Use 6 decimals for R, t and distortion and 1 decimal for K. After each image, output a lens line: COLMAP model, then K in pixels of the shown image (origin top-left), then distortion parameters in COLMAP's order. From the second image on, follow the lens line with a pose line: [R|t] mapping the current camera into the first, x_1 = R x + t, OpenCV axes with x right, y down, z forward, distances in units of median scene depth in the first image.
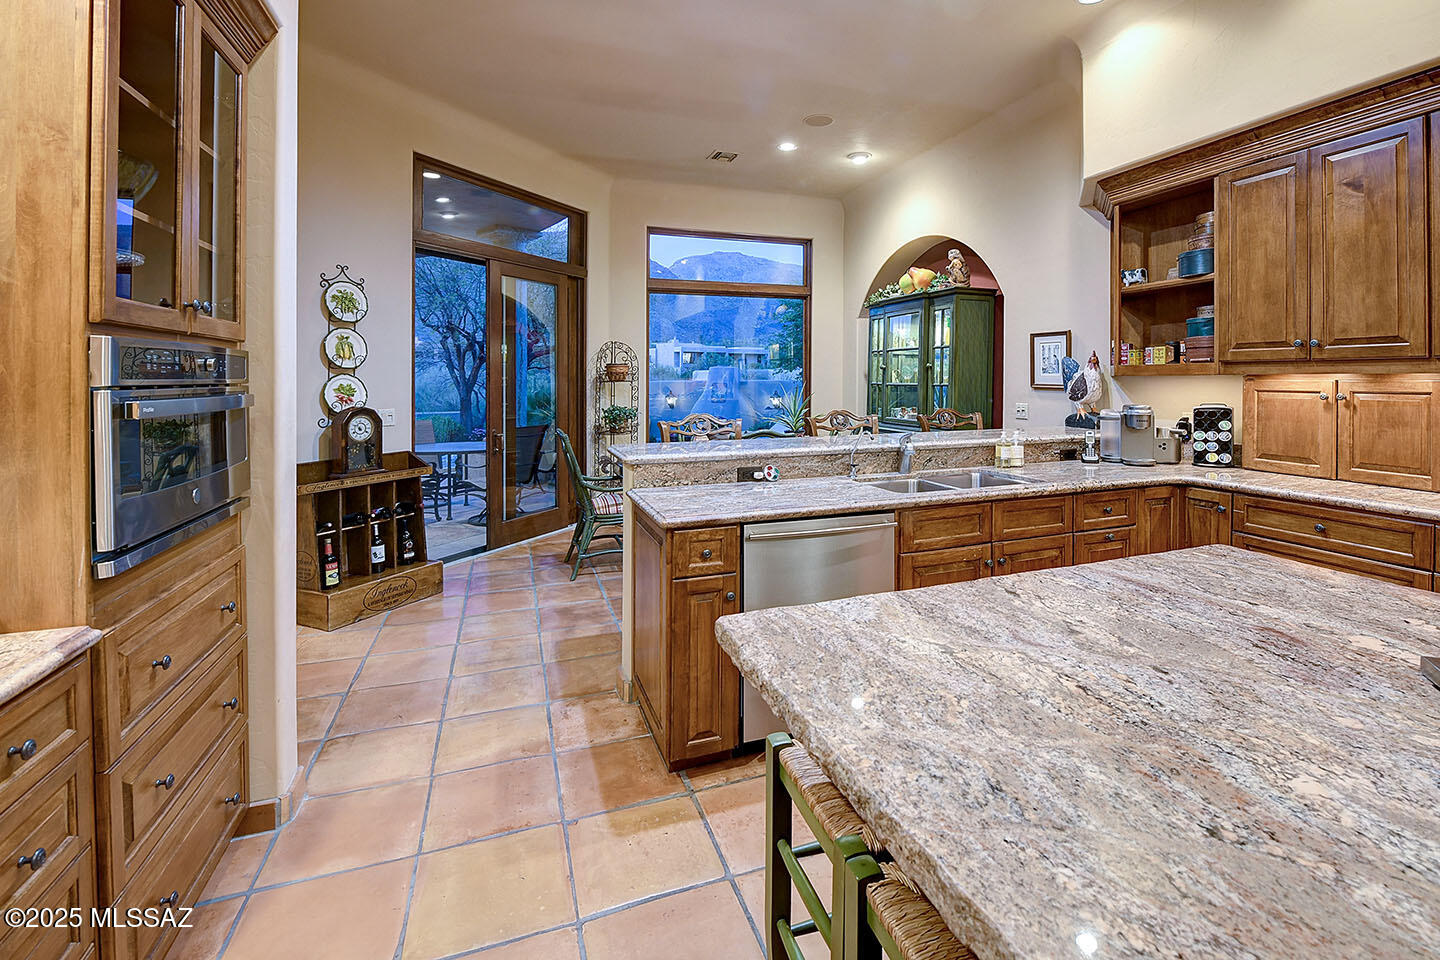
lens RADIAL K [[645.6, 0, 739.3], [0, 645.6, 383.6], [0, 0, 1]] dist [-0.010783, -0.000111]
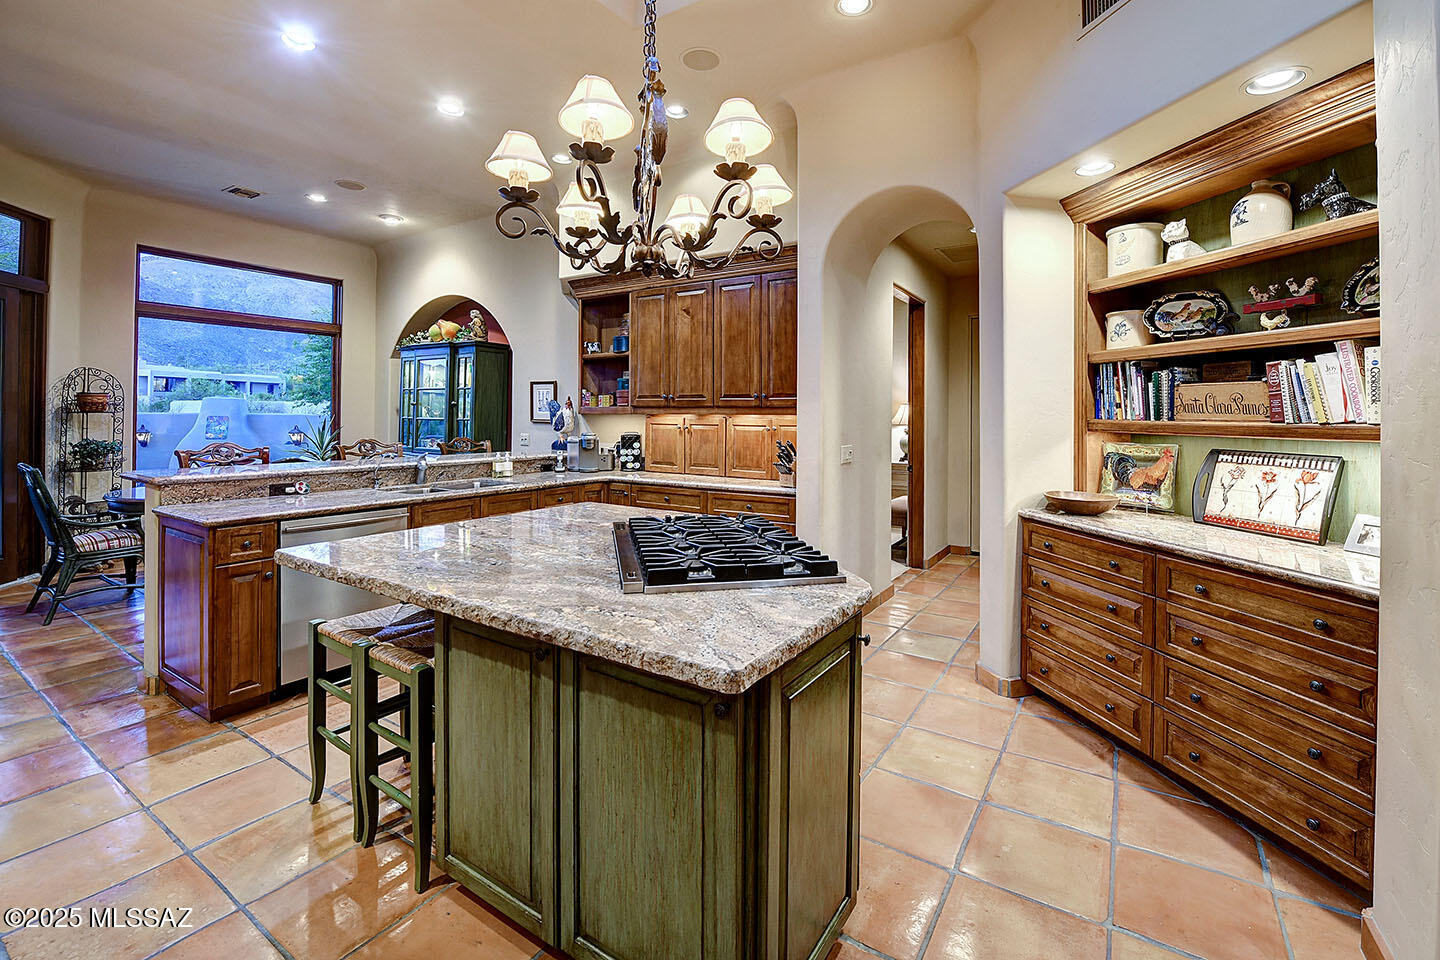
lens RADIAL K [[637.1, 0, 740.3], [0, 637.1, 429.0], [0, 0, 1]] dist [-0.018411, -0.000503]
pose [[0.781937, 0.000406, 0.623358, -0.041055], [-0.009017, 0.999903, 0.010660, 0.004078], [-0.623293, -0.013957, 0.781864, -0.397681]]
